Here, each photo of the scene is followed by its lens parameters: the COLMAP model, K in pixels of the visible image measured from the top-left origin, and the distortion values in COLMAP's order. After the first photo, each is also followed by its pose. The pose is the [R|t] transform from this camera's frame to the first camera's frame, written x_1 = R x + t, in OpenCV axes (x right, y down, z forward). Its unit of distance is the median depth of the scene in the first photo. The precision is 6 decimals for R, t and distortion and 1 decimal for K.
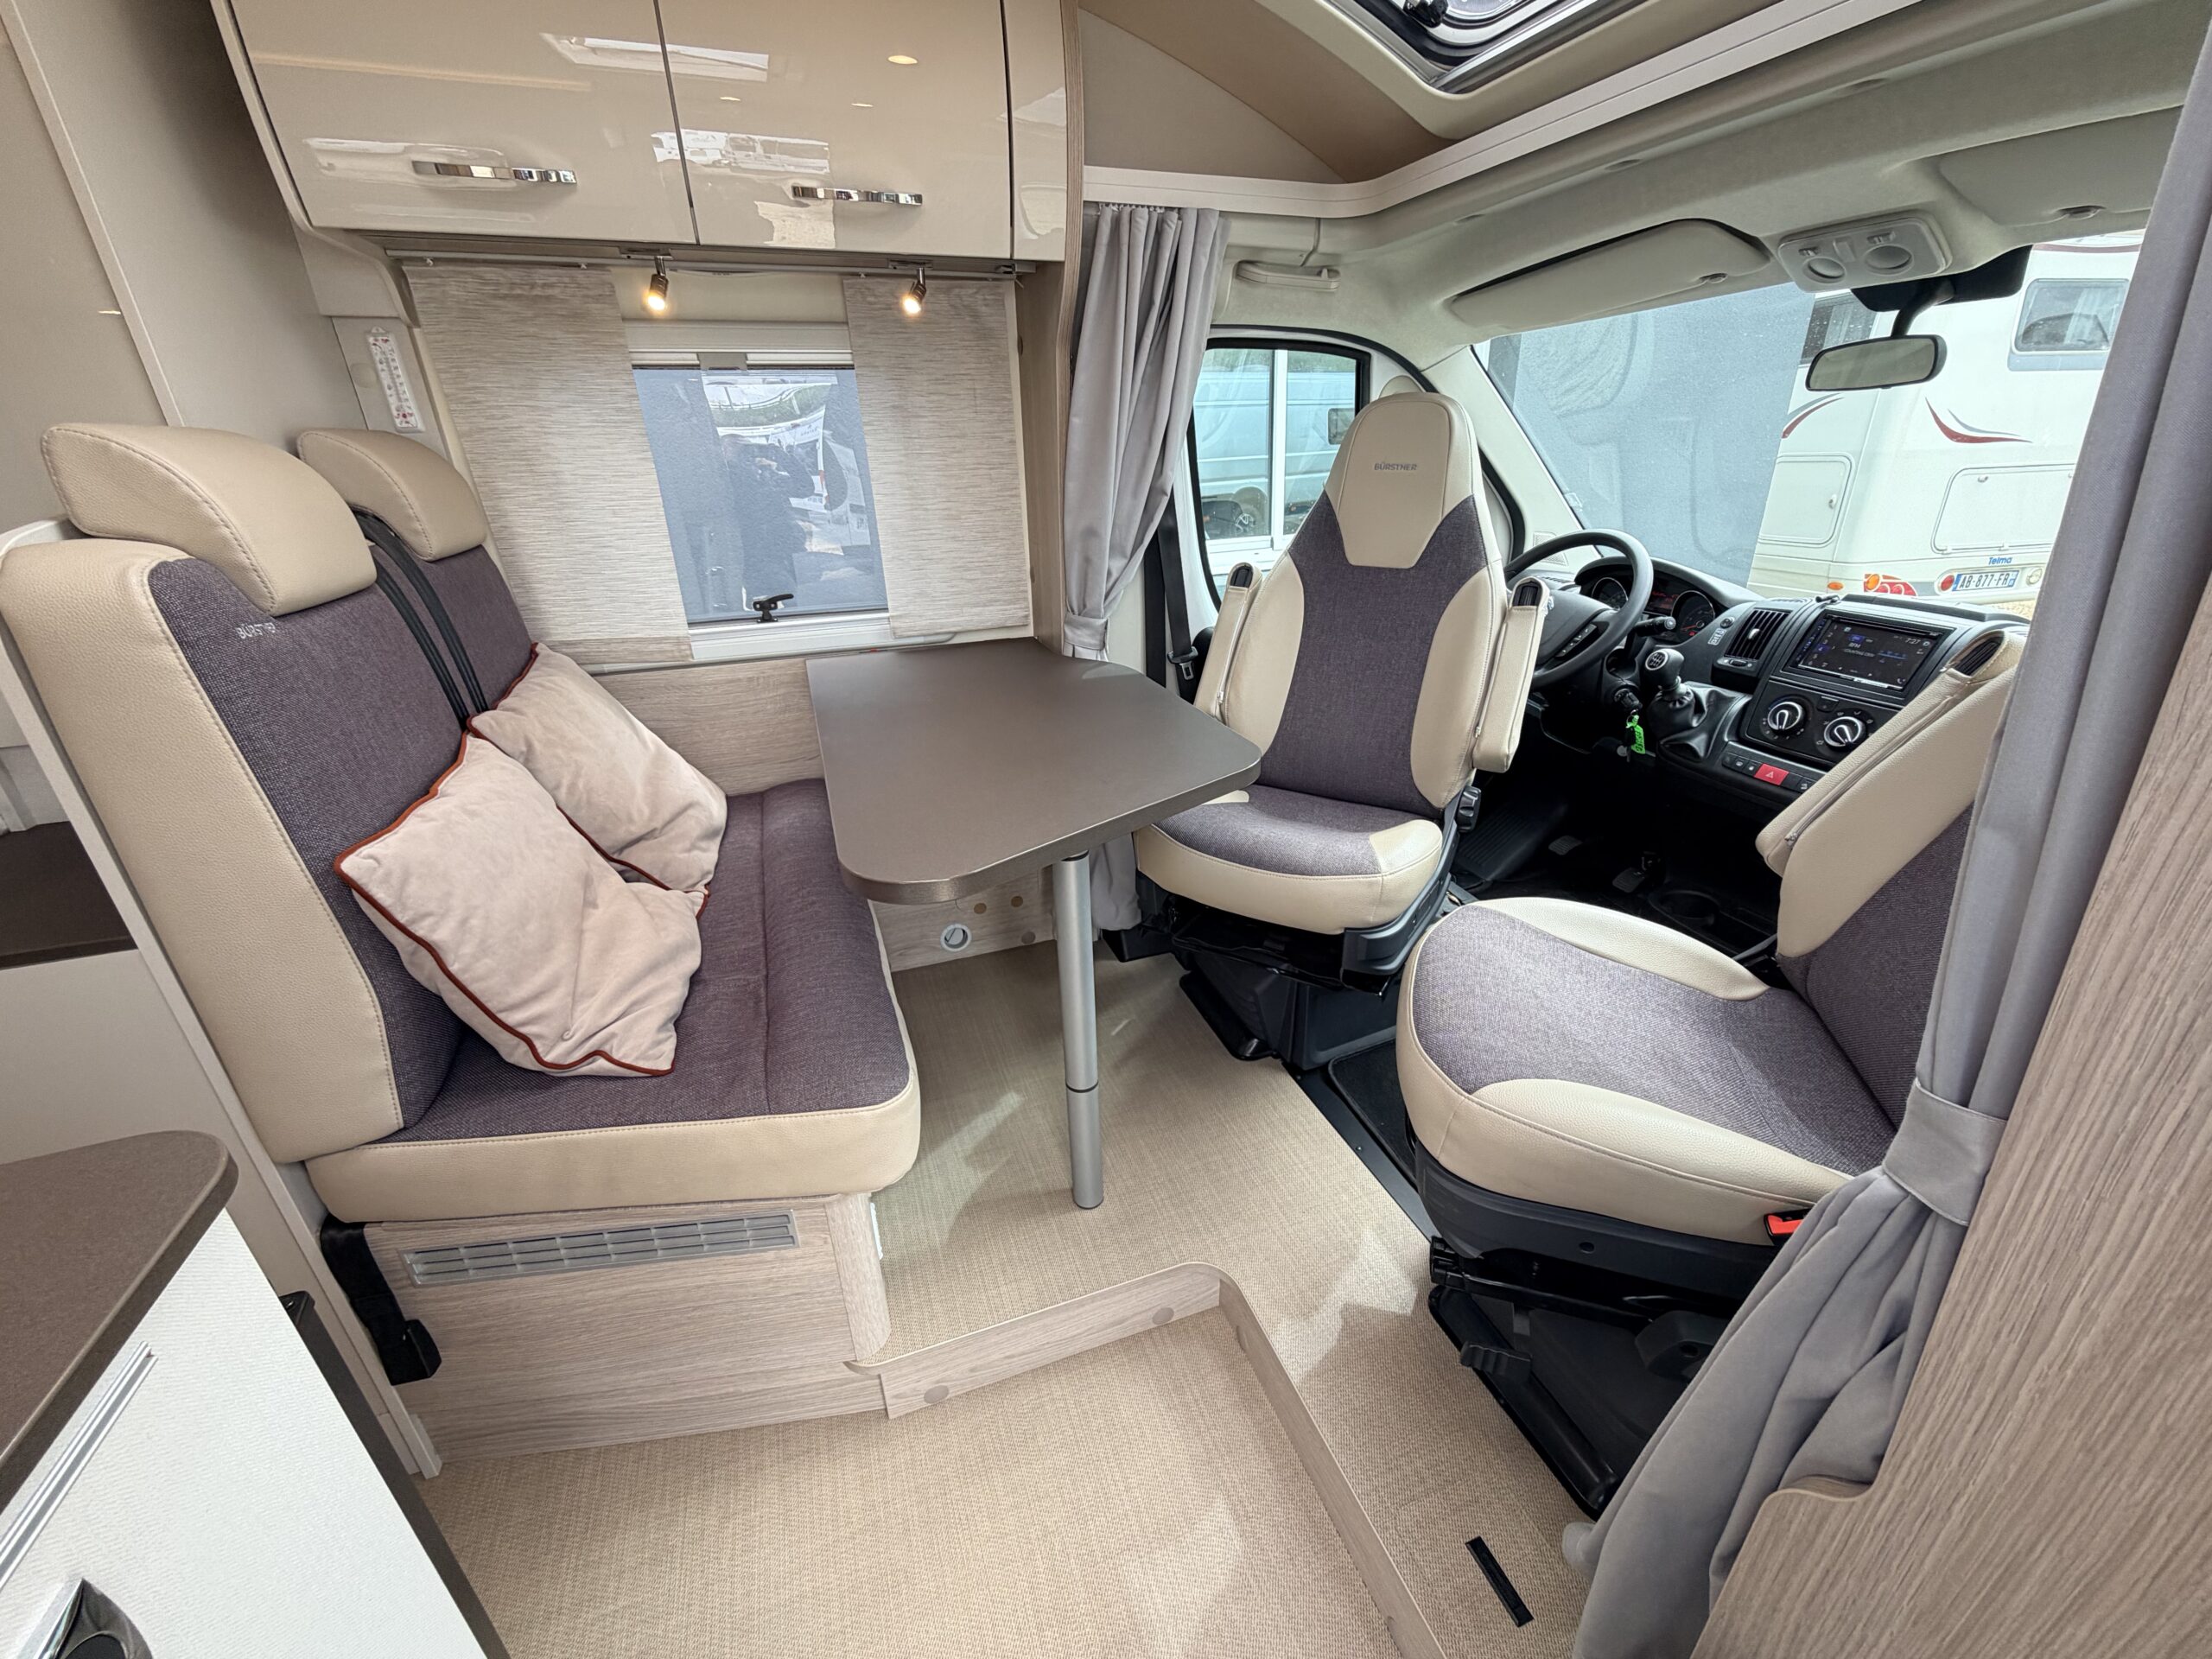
lens RADIAL K [[880.6, 0, 1110.3], [0, 880.6, 831.9], [0, 0, 1]] dist [-0.000842, 0.000218]
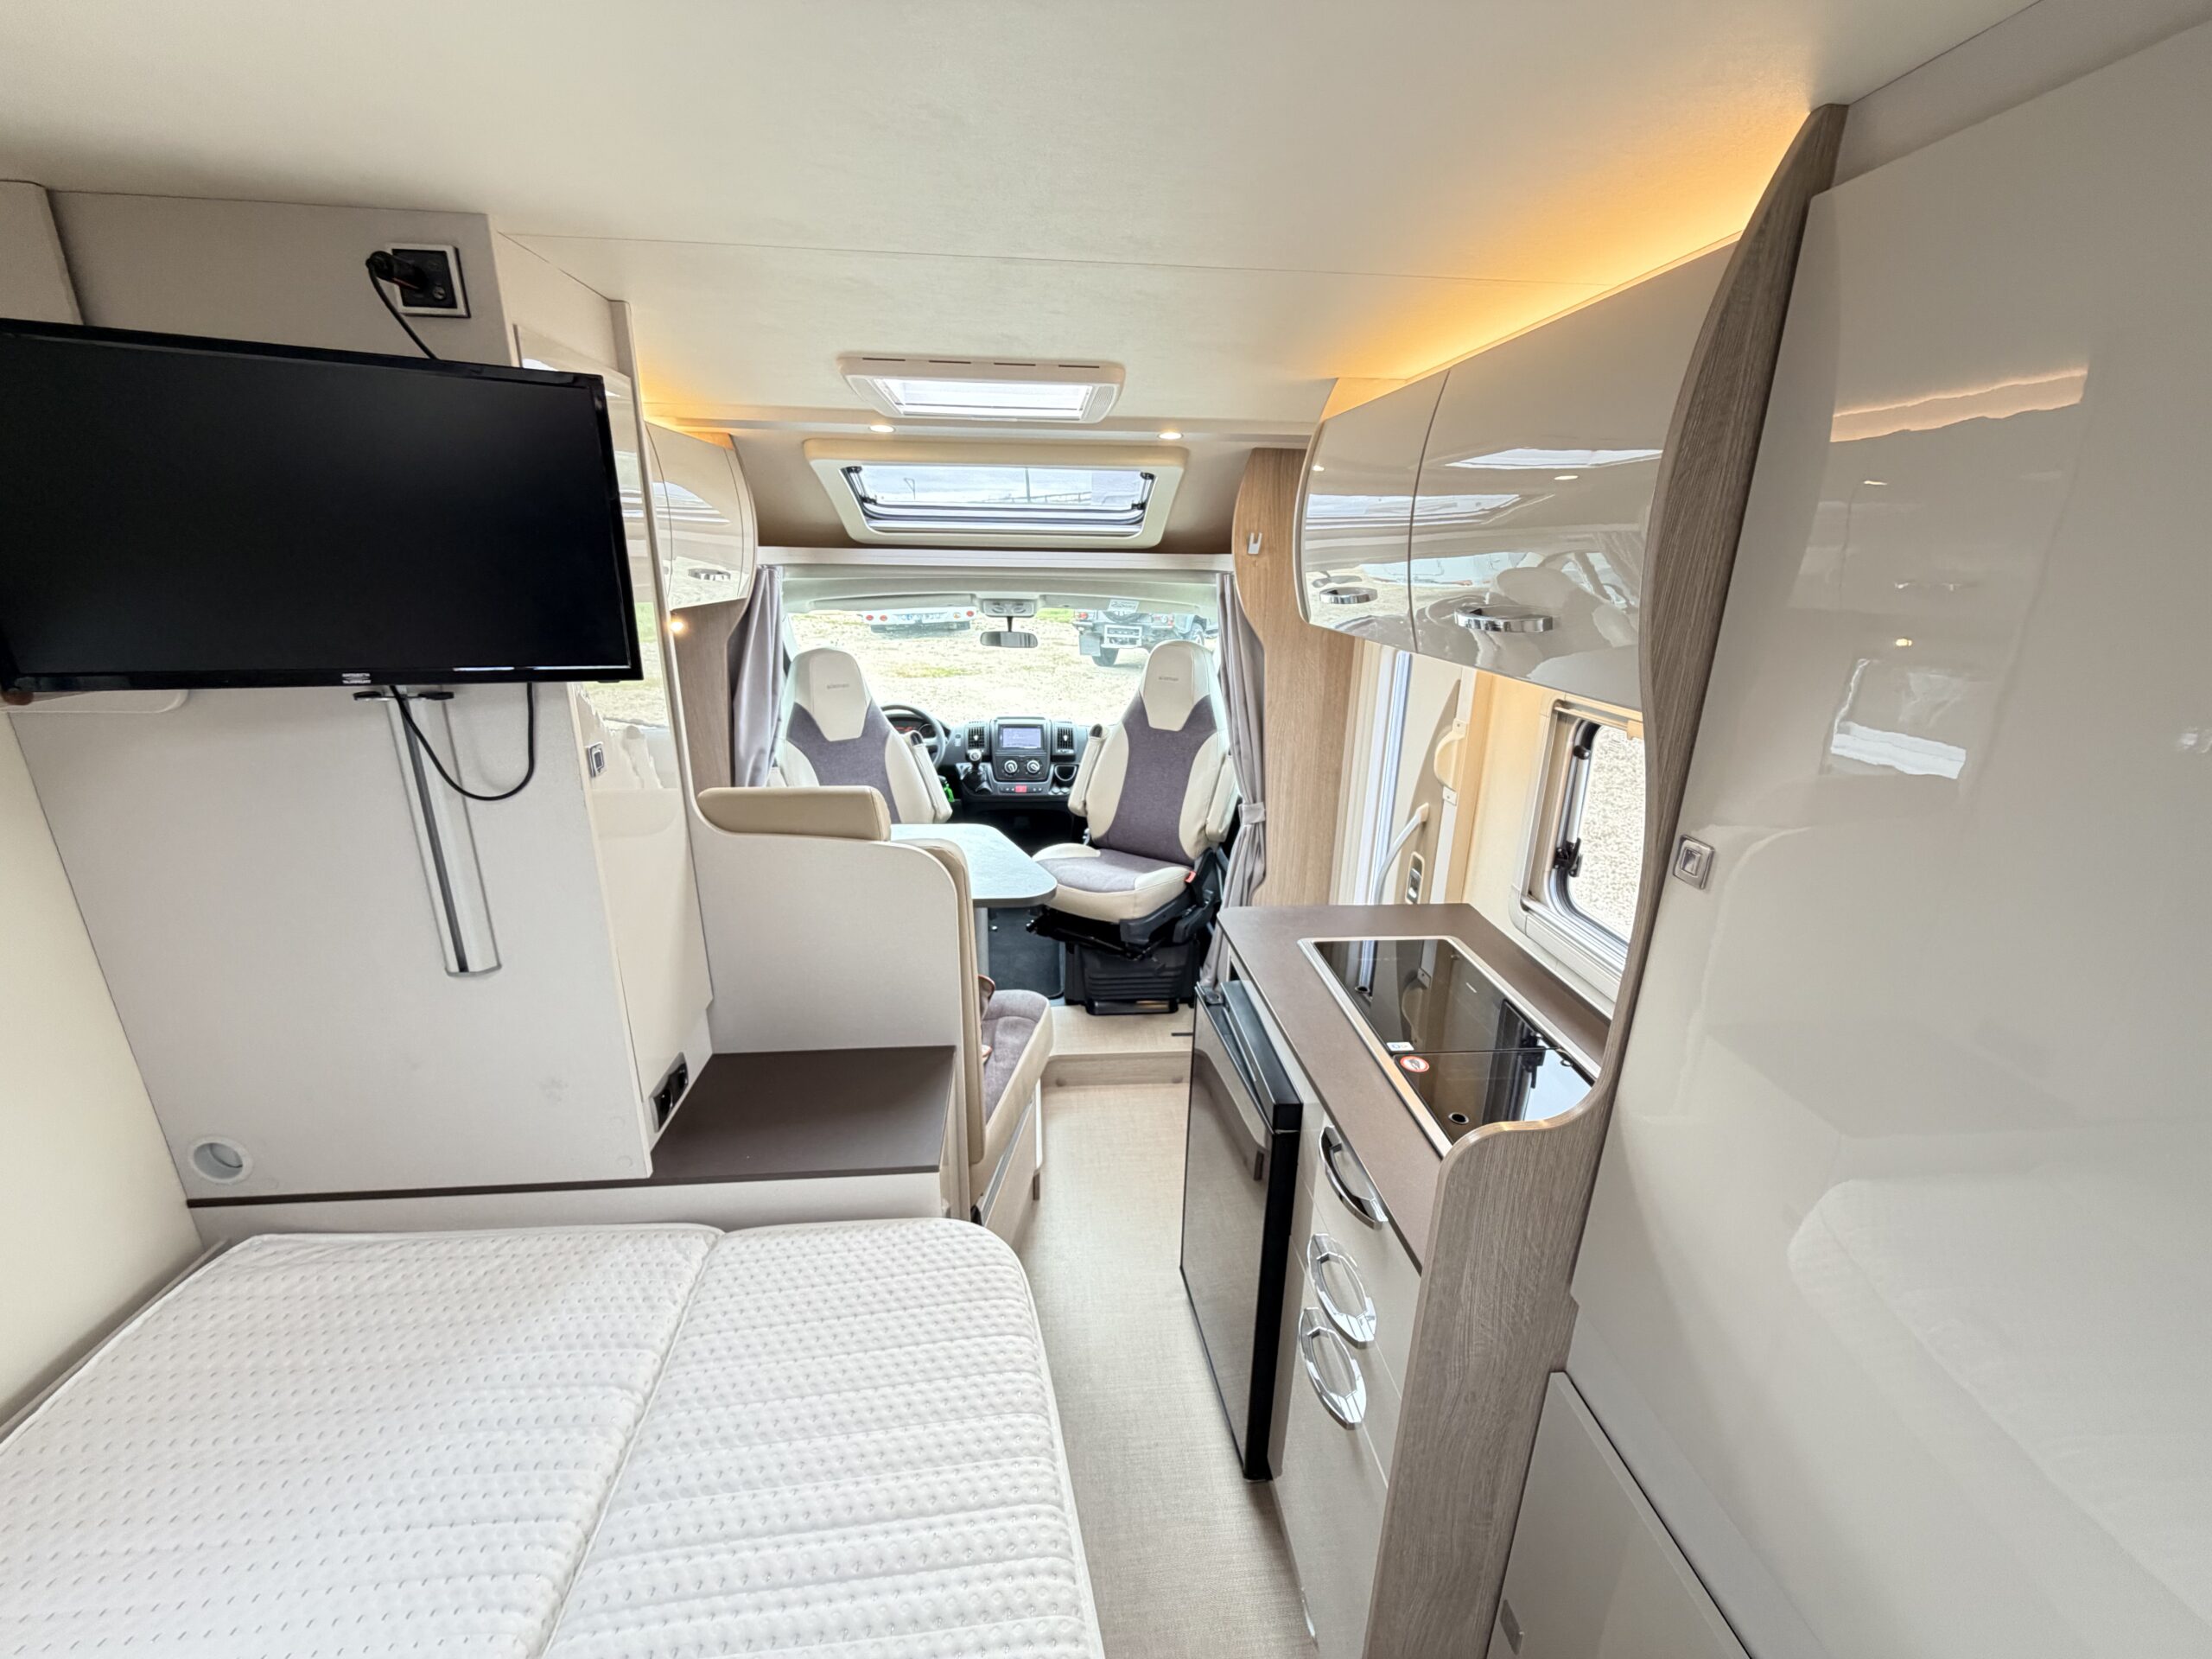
lens RADIAL K [[880.6, 0, 1112.6], [0, 880.6, 831.8], [0, 0, 1]] dist [-0.000842, 0.000218]
pose [[0.245065, -0.270056, 0.931135, -1.417415], [0.373431, 0.912612, 0.166401, -0.252074], [-0.894702, 0.306936, 0.324497, -0.001670]]
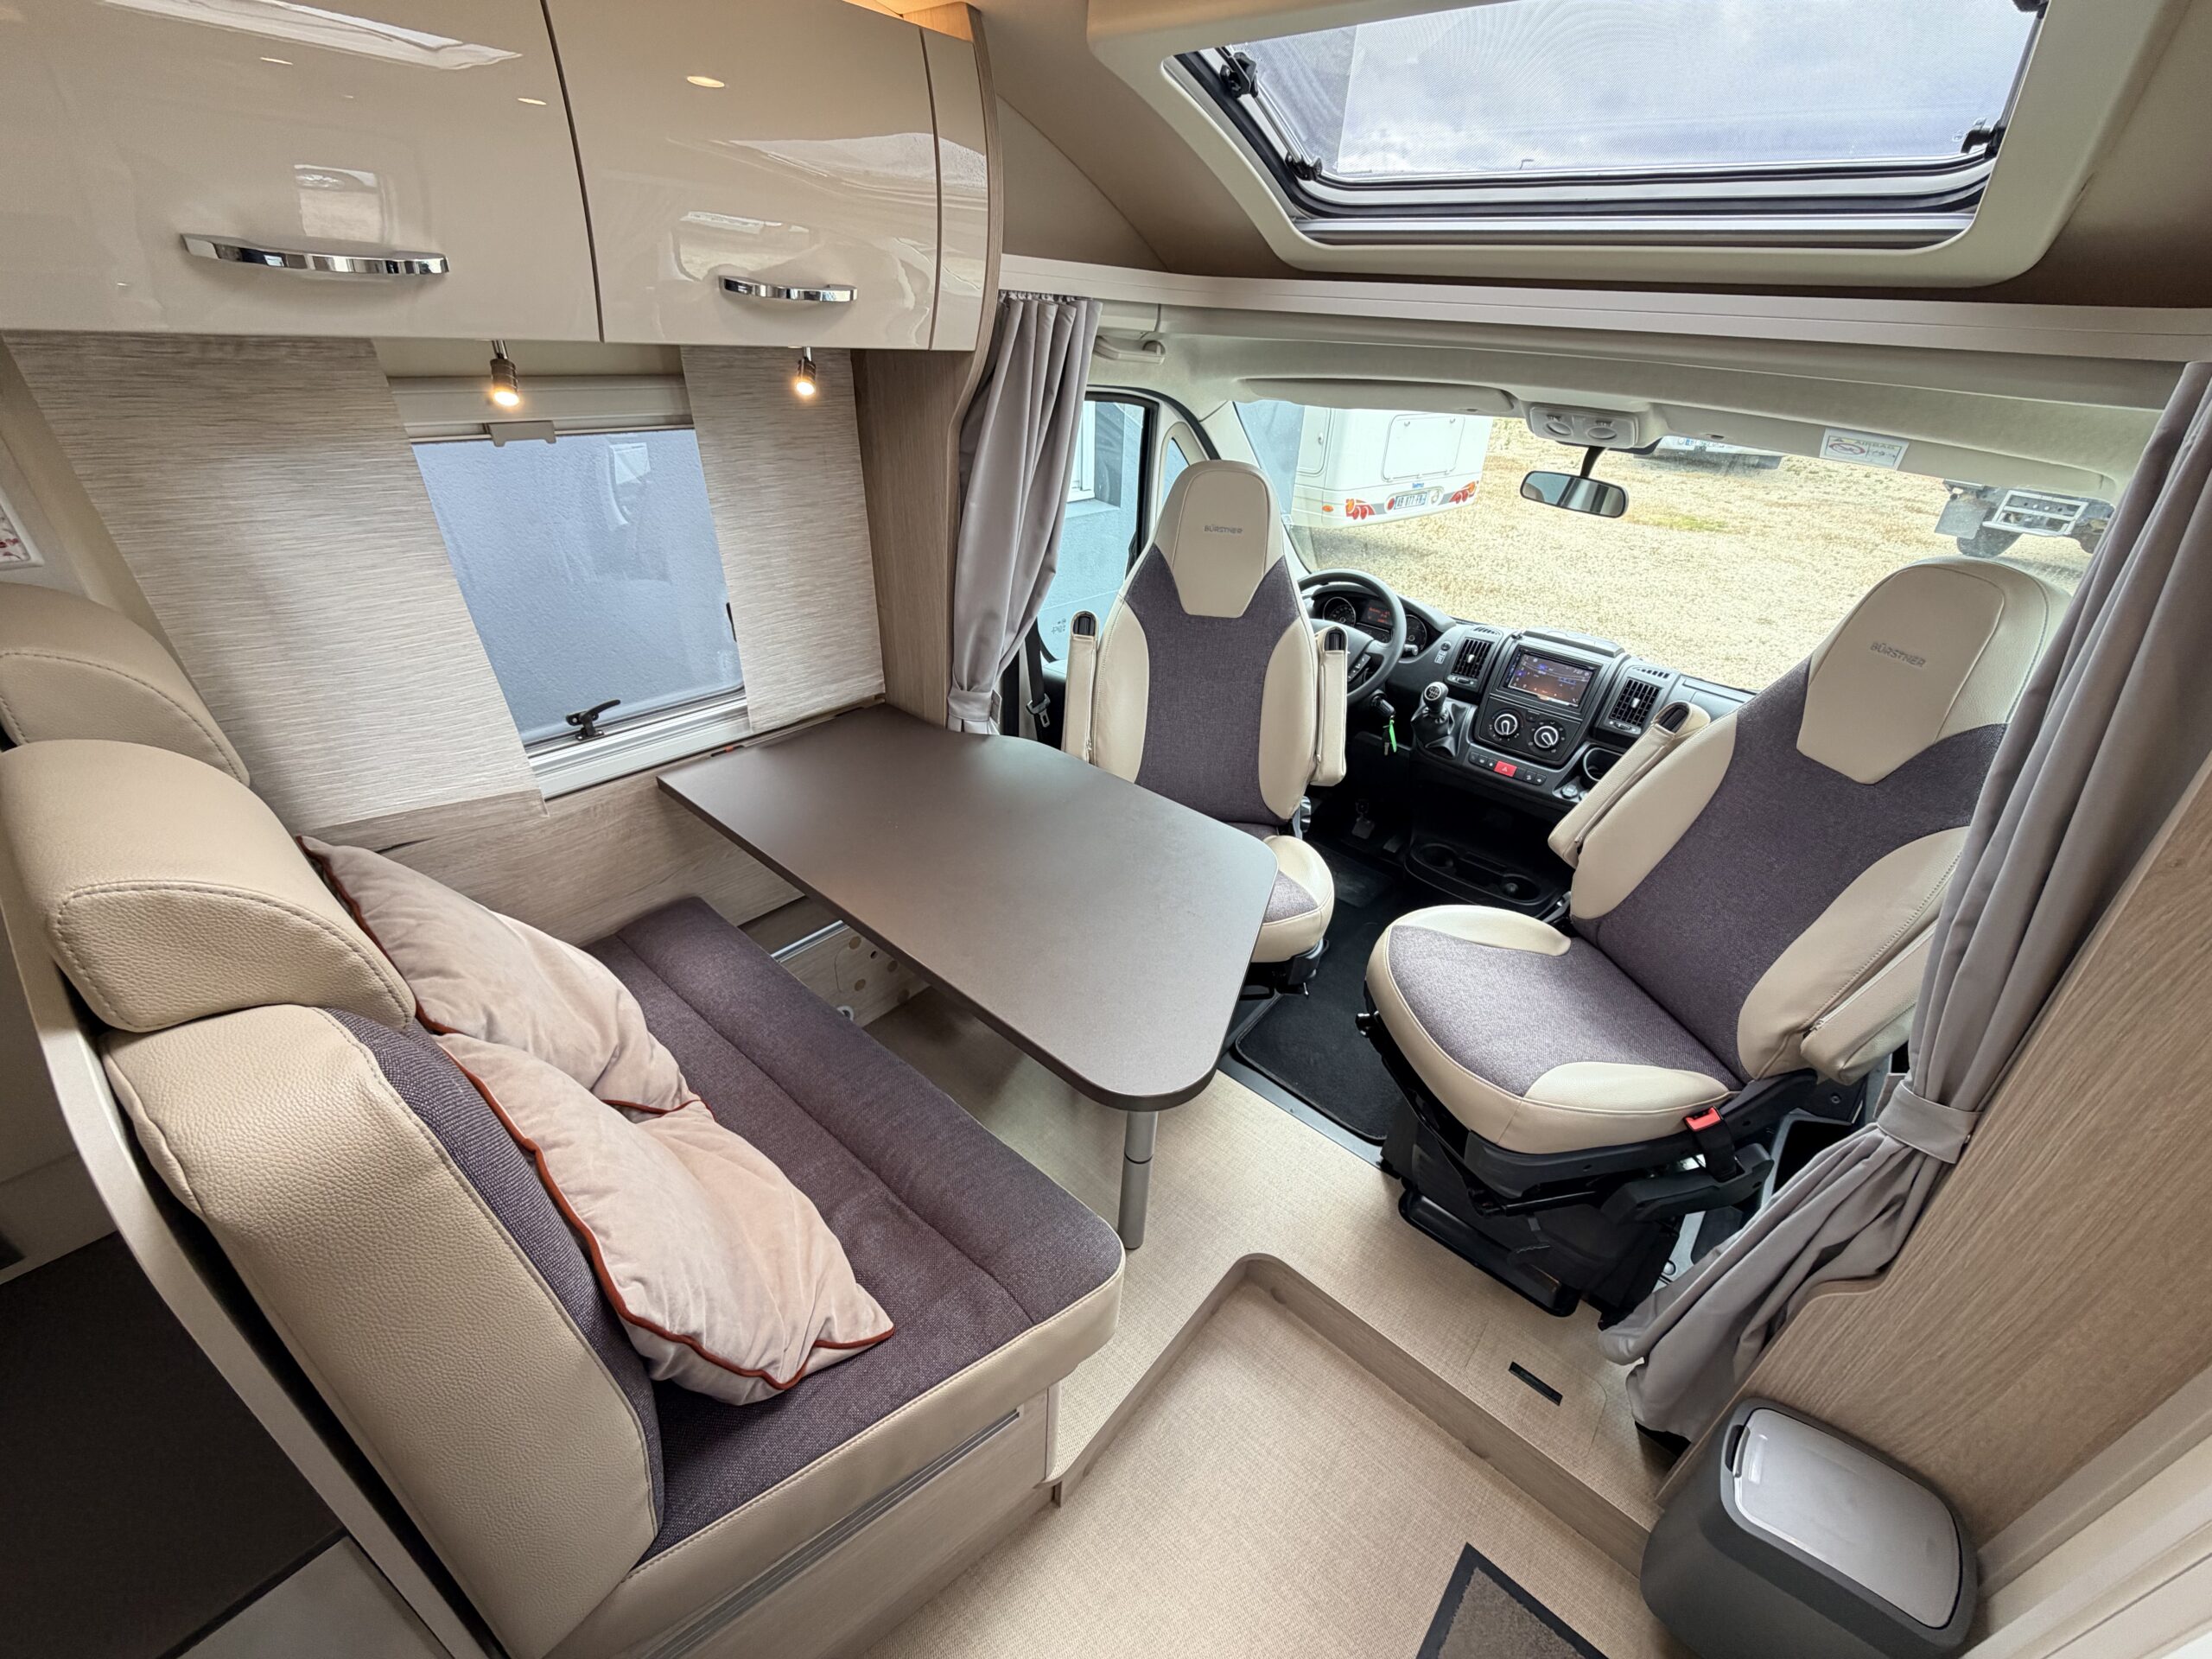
lens RADIAL K [[880.6, 0, 1109.2], [0, 880.6, 832.0], [0, 0, 1]] dist [-0.000842, 0.000218]
pose [[0.864813, -0.195548, 0.462450, -0.433563], [0.135830, 0.977815, 0.159459, -0.255953], [-0.483373, -0.075088, 0.872188, 0.063601]]
